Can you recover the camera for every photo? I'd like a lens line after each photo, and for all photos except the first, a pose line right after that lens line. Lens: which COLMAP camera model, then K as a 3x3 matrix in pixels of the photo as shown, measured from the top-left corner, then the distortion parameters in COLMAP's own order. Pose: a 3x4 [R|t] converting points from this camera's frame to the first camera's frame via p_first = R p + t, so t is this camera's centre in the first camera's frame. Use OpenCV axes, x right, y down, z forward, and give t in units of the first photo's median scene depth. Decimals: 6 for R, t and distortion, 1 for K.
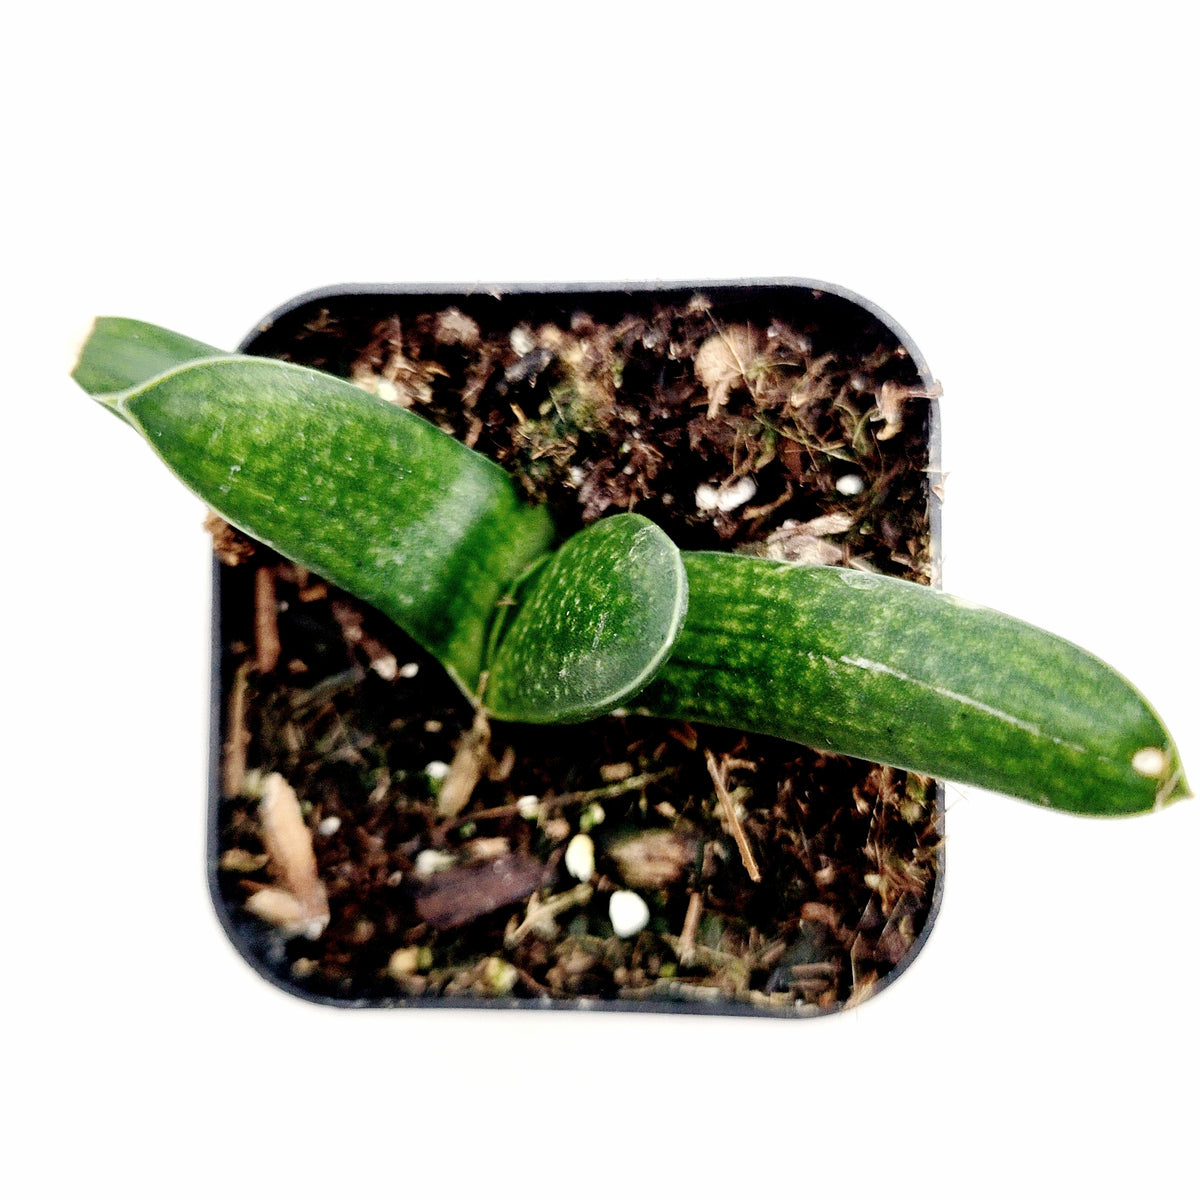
lens RADIAL K [[1267.6, 0, 599.1], [0, 1267.6, 599.9], [0, 0, 1]] dist [-0.014386, -0.008641]
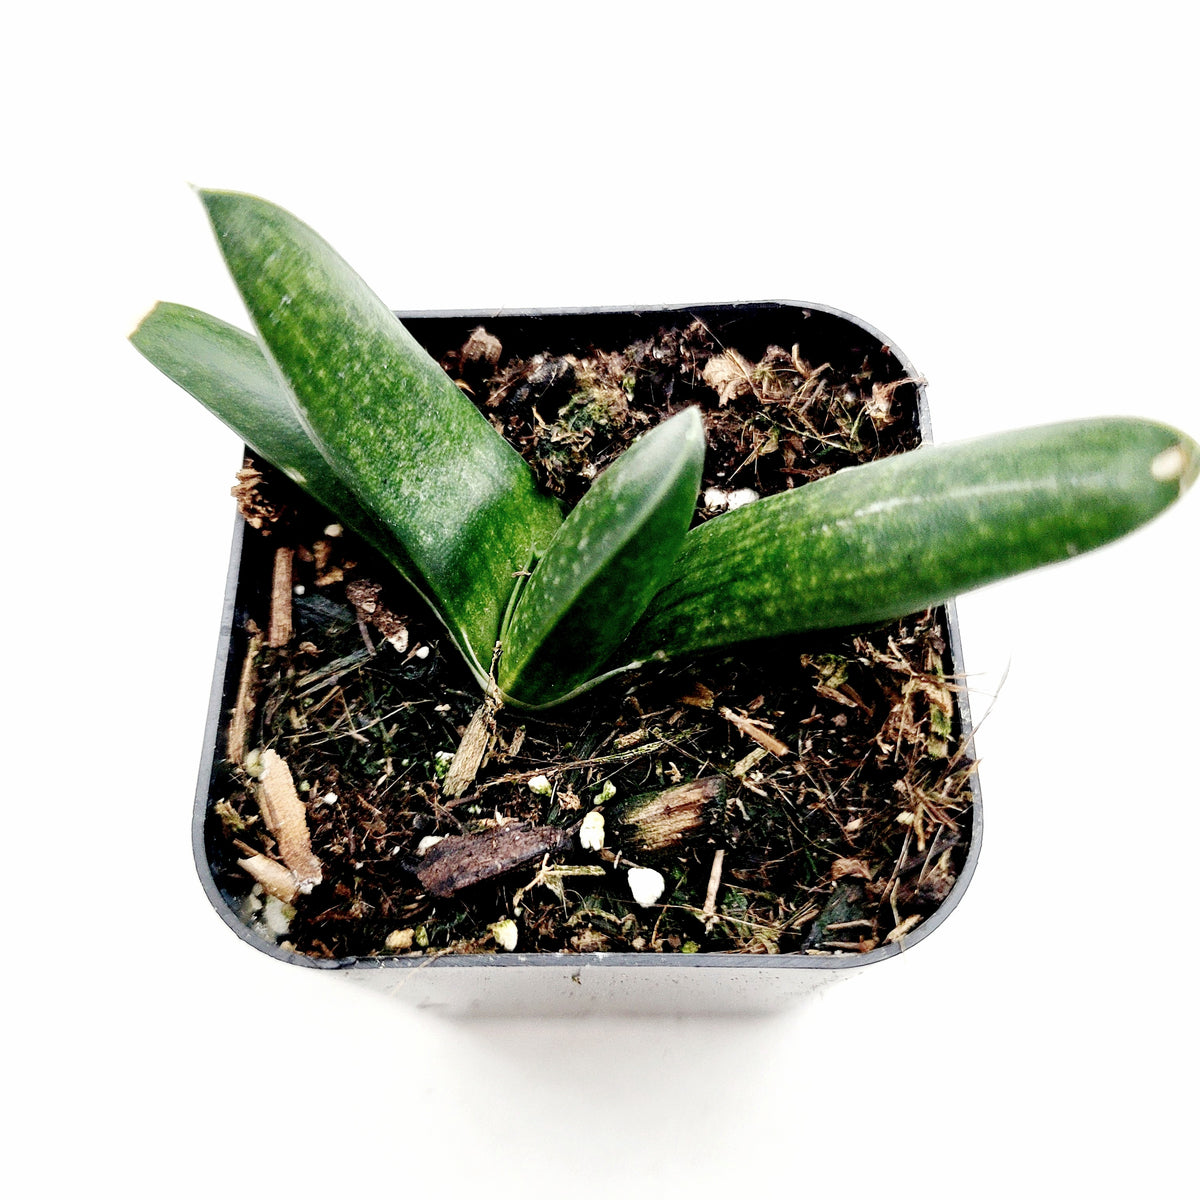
lens RADIAL K [[1275.7, 0, 621.8], [0, 1275.7, 600.0], [0, 0, 1]] dist [-0.001776, -0.018181]
pose [[0.999659, 0.004023, 0.025811, -0.019746], [0.006473, 0.919094, -0.393985, 0.427271], [-0.025308, 0.394017, 0.918755, 0.064775]]
